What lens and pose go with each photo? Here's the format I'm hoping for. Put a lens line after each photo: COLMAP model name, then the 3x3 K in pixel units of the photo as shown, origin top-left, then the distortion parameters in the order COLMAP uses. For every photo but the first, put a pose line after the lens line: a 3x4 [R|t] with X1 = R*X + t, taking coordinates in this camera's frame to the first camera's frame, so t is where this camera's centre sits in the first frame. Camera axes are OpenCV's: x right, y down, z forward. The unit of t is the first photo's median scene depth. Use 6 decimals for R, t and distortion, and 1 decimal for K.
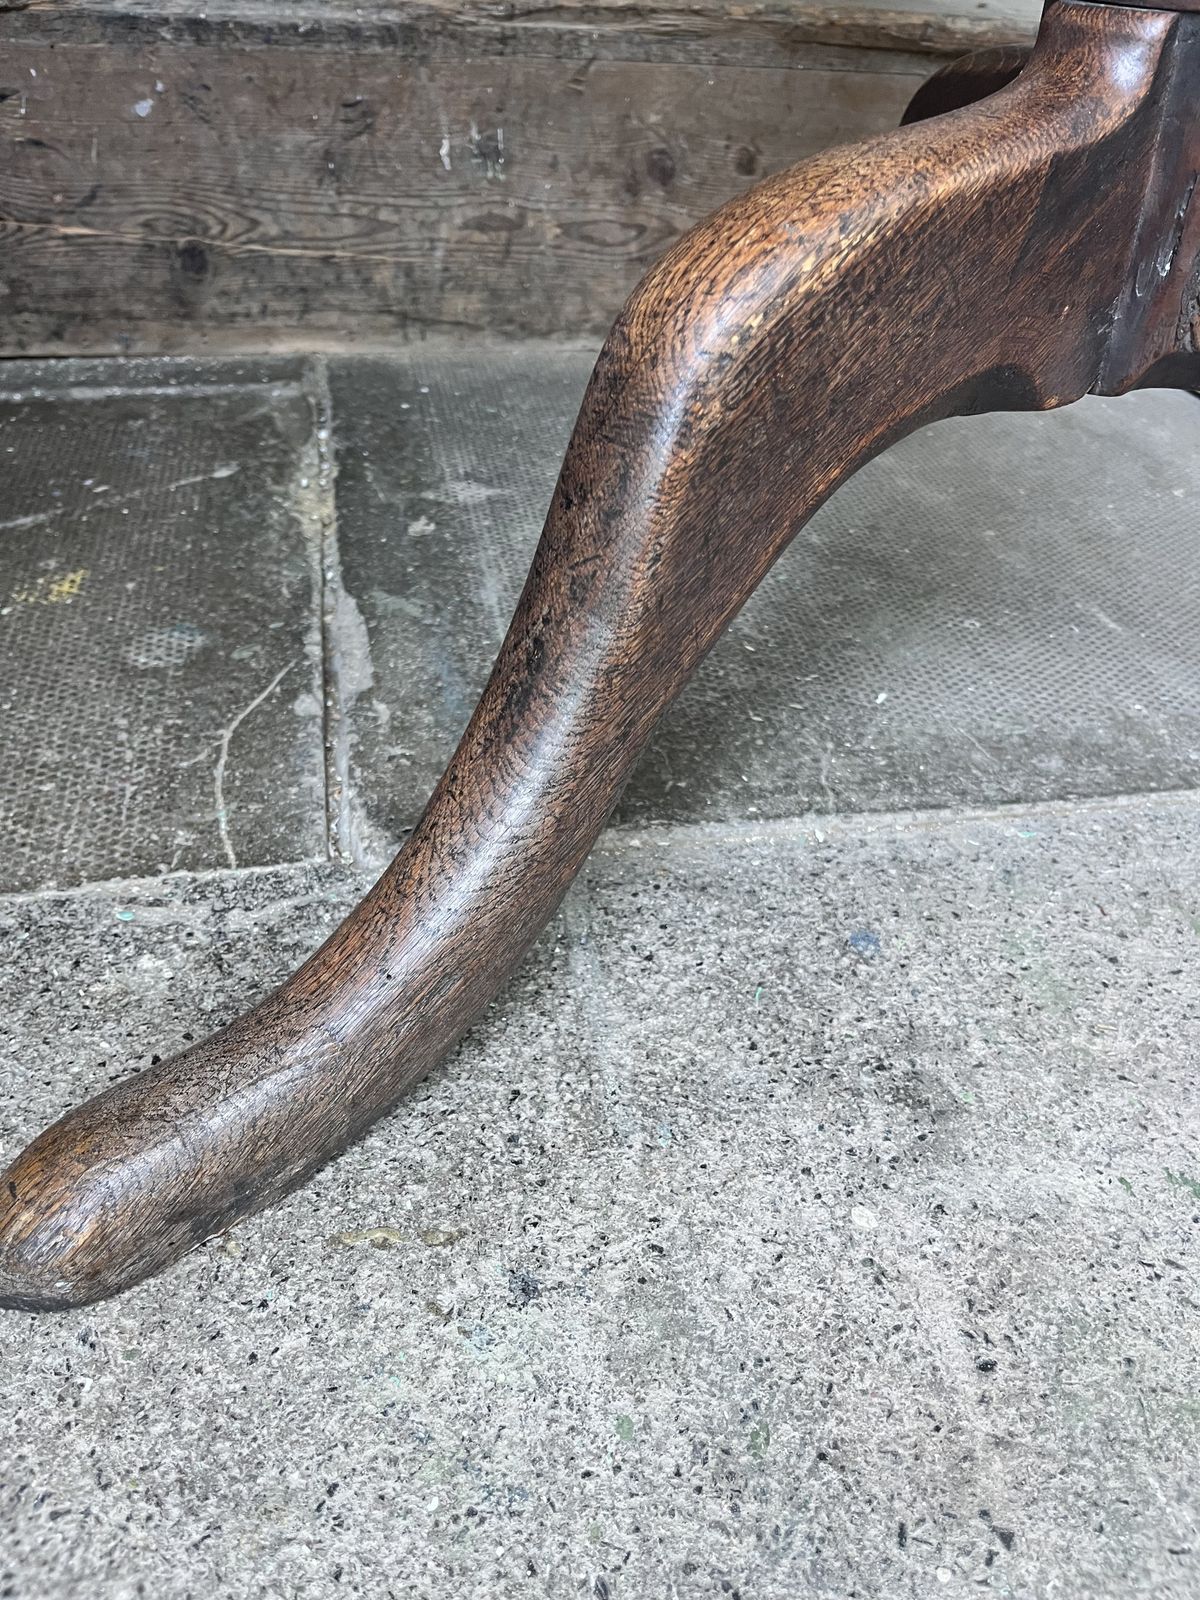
lens RADIAL K [[1238.8, 0, 608.6], [0, 1238.8, 819.6], [0, 0, 1]] dist [0.053519, -0.095865]
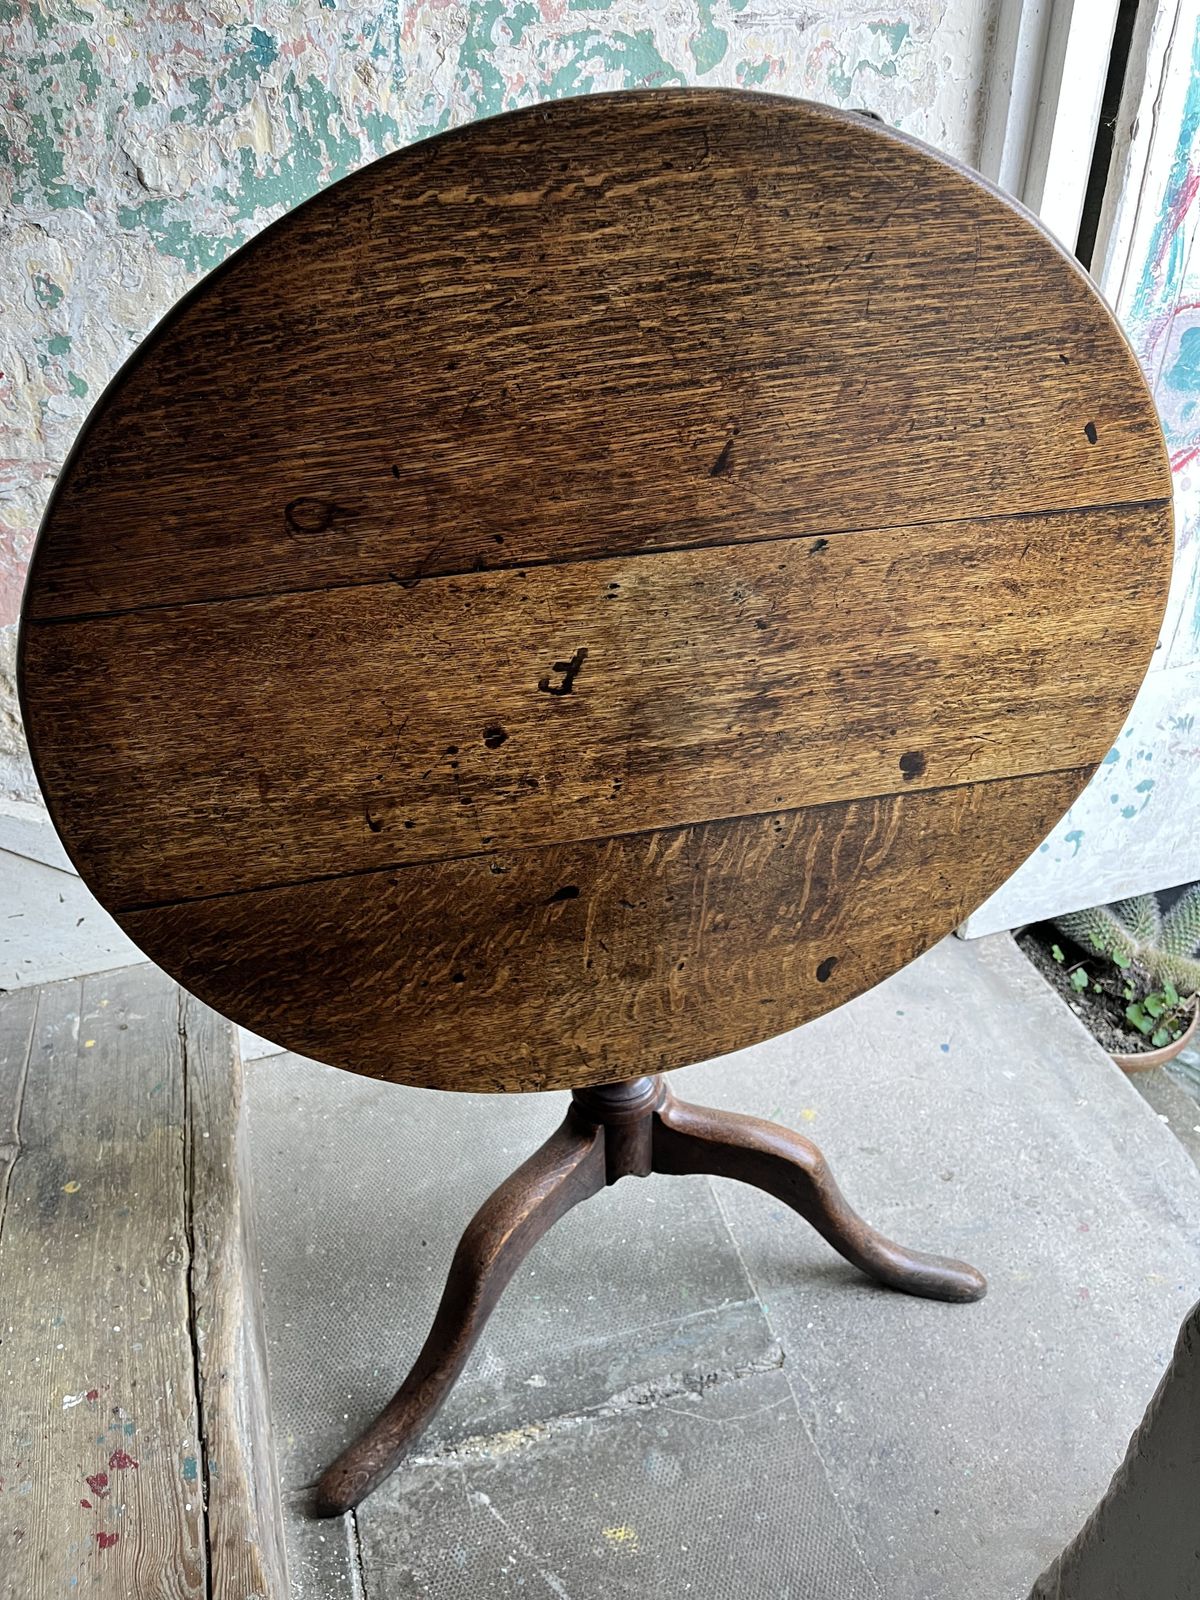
lens RADIAL K [[1233.0, 0, 610.1], [0, 1233.0, 788.7], [0, 0, 1]] dist [0.069618, -0.117290]
pose [[-0.073864, -0.616942, 0.783535, -1.521925], [0.625771, 0.583081, 0.518099, -2.343120], [-0.776502, 0.528582, 0.342995, -0.406924]]
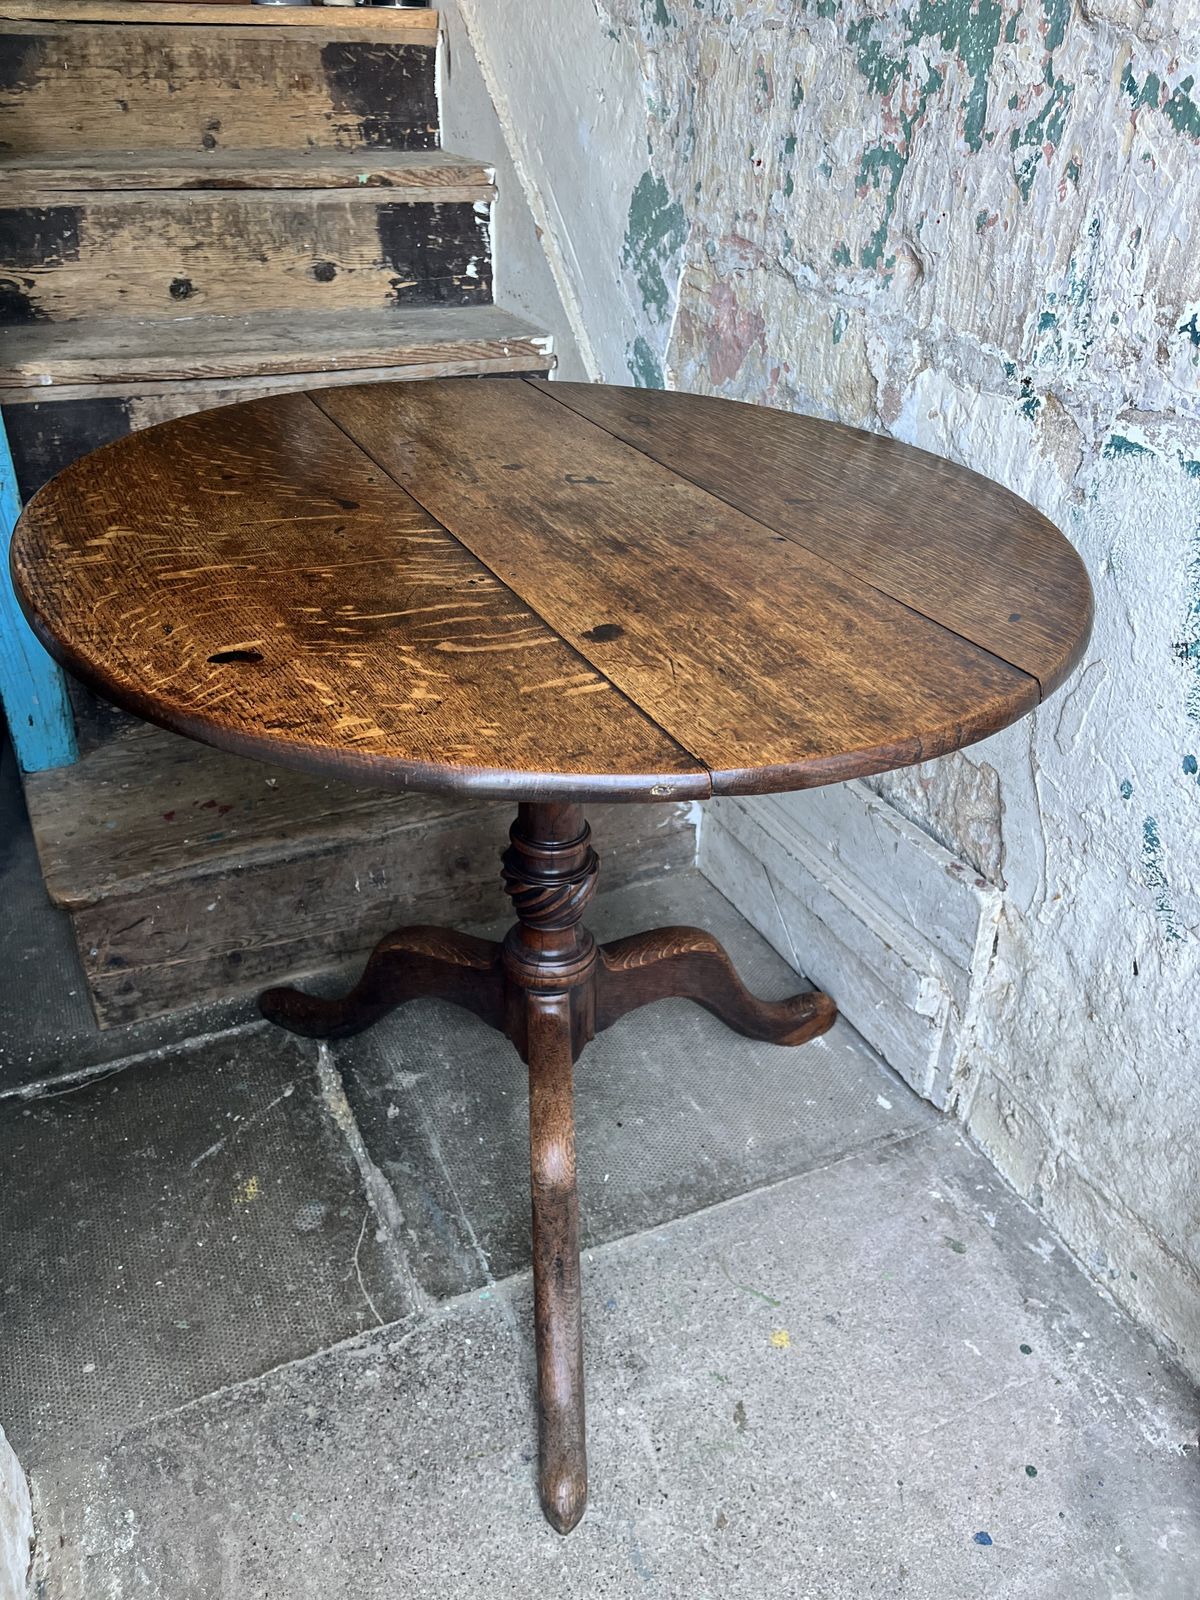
lens RADIAL K [[1233.0, 0, 602.6], [0, 1233.0, 812.0], [0, 0, 1]] dist [0.069618, -0.117290]
pose [[0.972272, -0.148282, 0.180828, -0.141875], [0.163159, 0.984092, -0.070296, -0.710179], [-0.167528, 0.097851, 0.980999, -1.660712]]
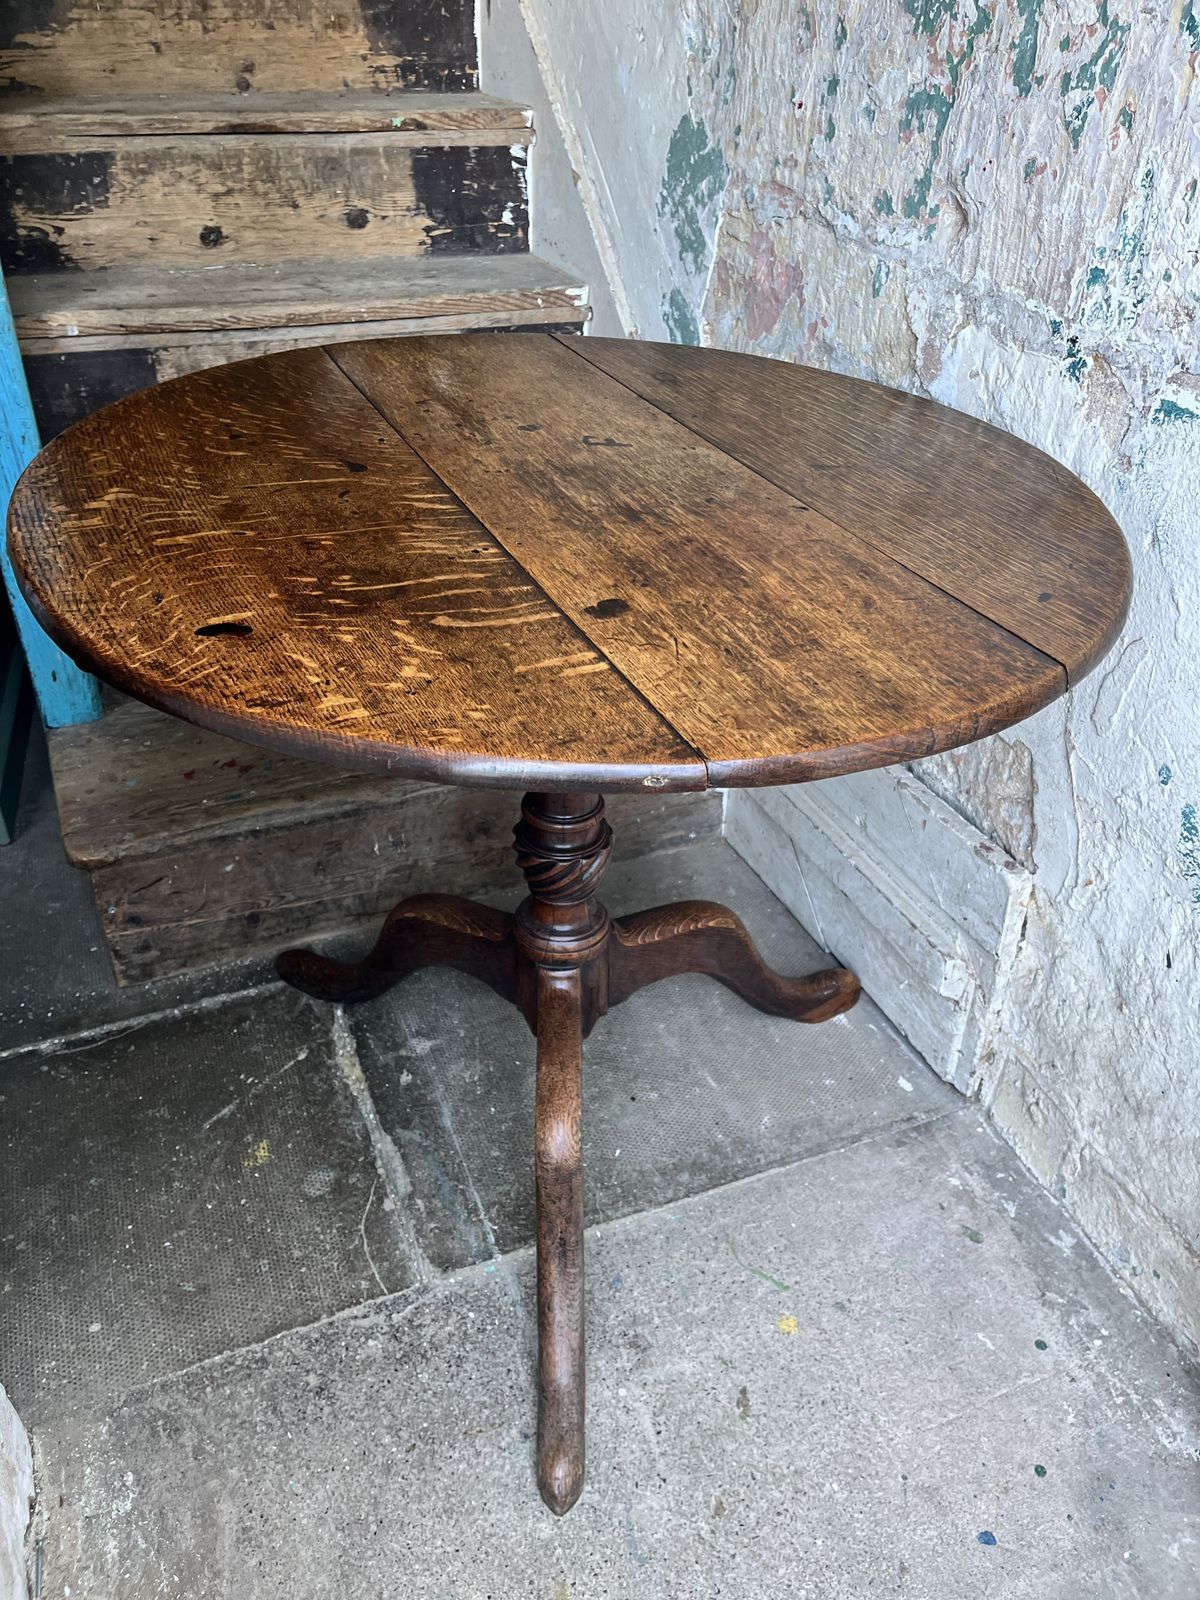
lens RADIAL K [[1233.0, 0, 593.6], [0, 1233.0, 804.5], [0, 0, 1]] dist [0.069618, -0.117290]
pose [[0.981982, -0.133133, 0.134115, -0.071058], [0.140170, 0.989130, -0.044433, -0.744864], [-0.126741, 0.062431, 0.989969, -1.613315]]
